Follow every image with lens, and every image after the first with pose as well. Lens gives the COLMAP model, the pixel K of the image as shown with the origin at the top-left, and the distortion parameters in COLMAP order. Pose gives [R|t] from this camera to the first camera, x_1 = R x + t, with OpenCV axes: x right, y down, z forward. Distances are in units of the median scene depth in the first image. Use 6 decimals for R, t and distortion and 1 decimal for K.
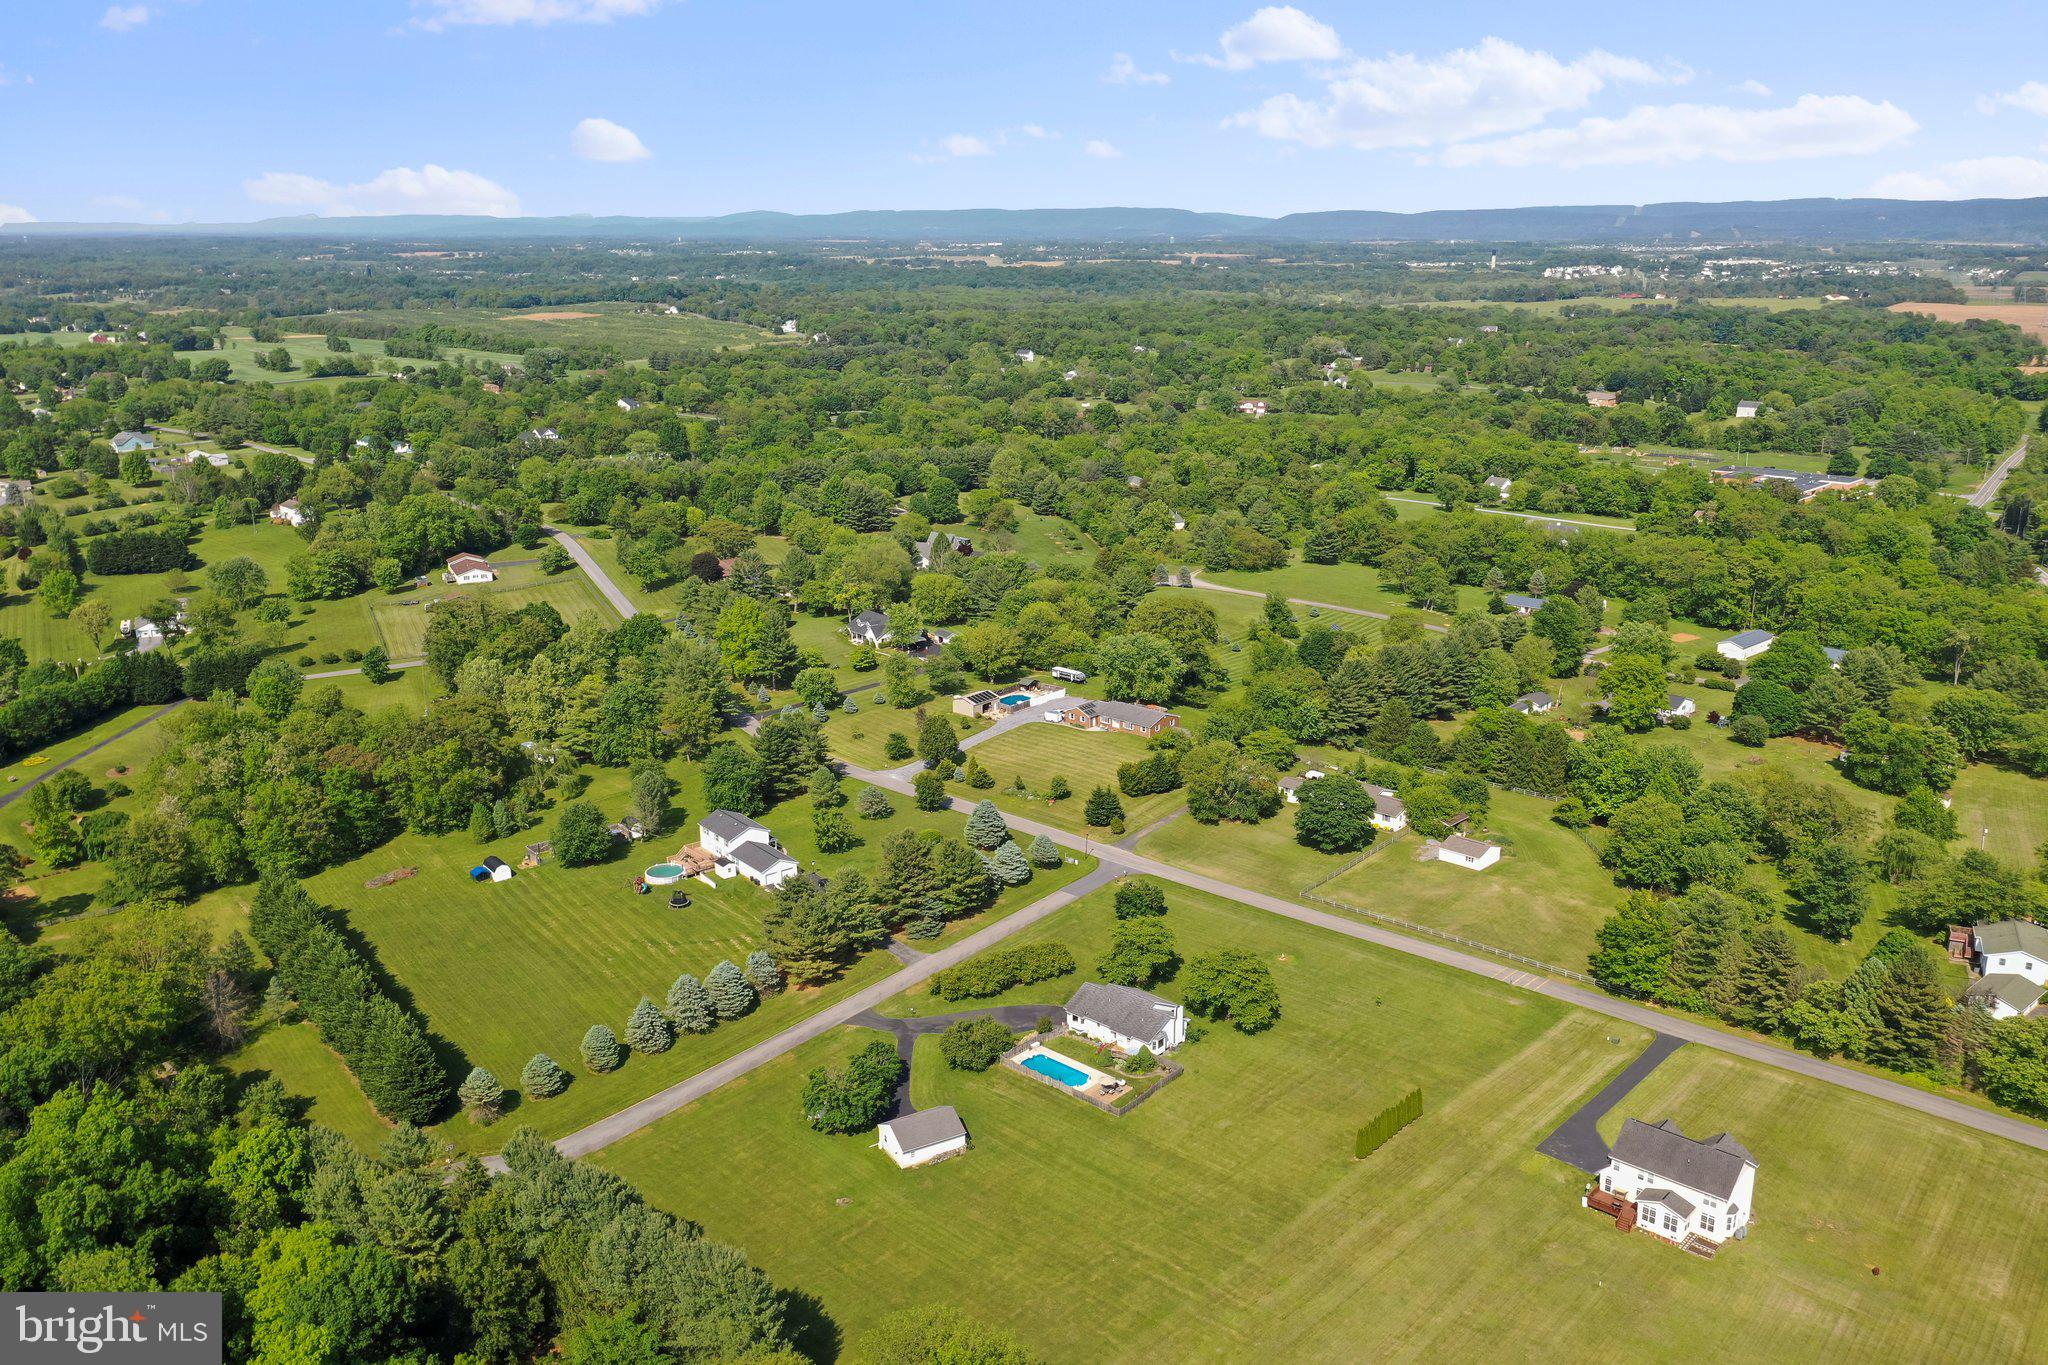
lens RADIAL K [[1631.6, 0, 1034.3], [0, 1631.6, 680.9], [0, 0, 1]] dist [0.009387, 0.004581]
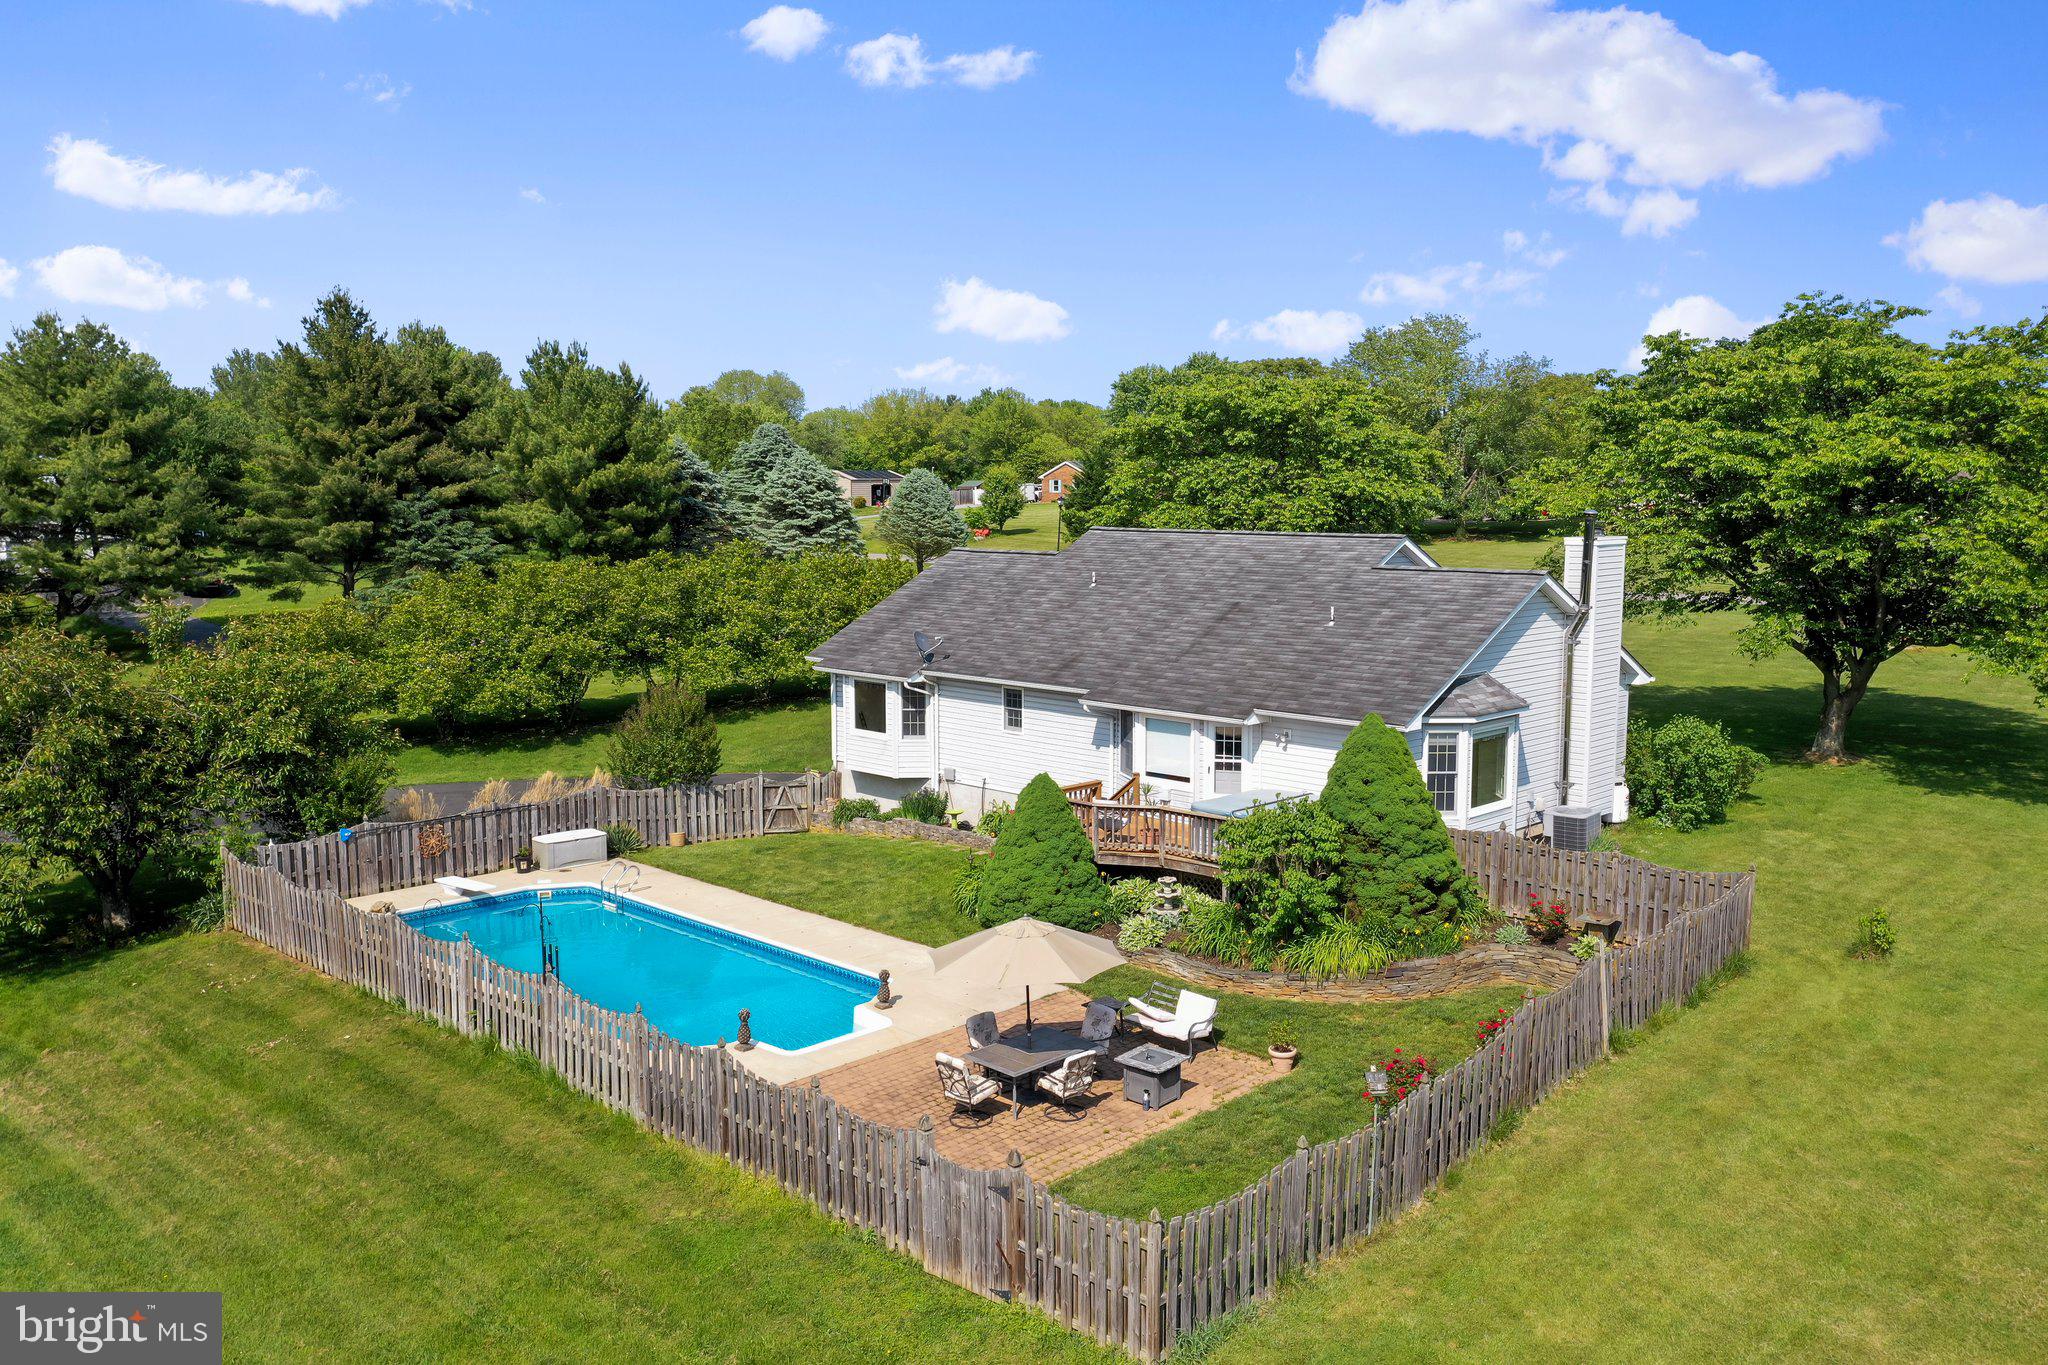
lens RADIAL K [[1631.6, 0, 1034.3], [0, 1631.6, 680.9], [0, 0, 1]] dist [0.009387, 0.004581]
pose [[0.999572, 0.010967, -0.027110, 0.039080], [-0.015106, 0.987398, -0.157536, 0.200675], [0.025041, 0.157879, 0.987141, 0.745250]]
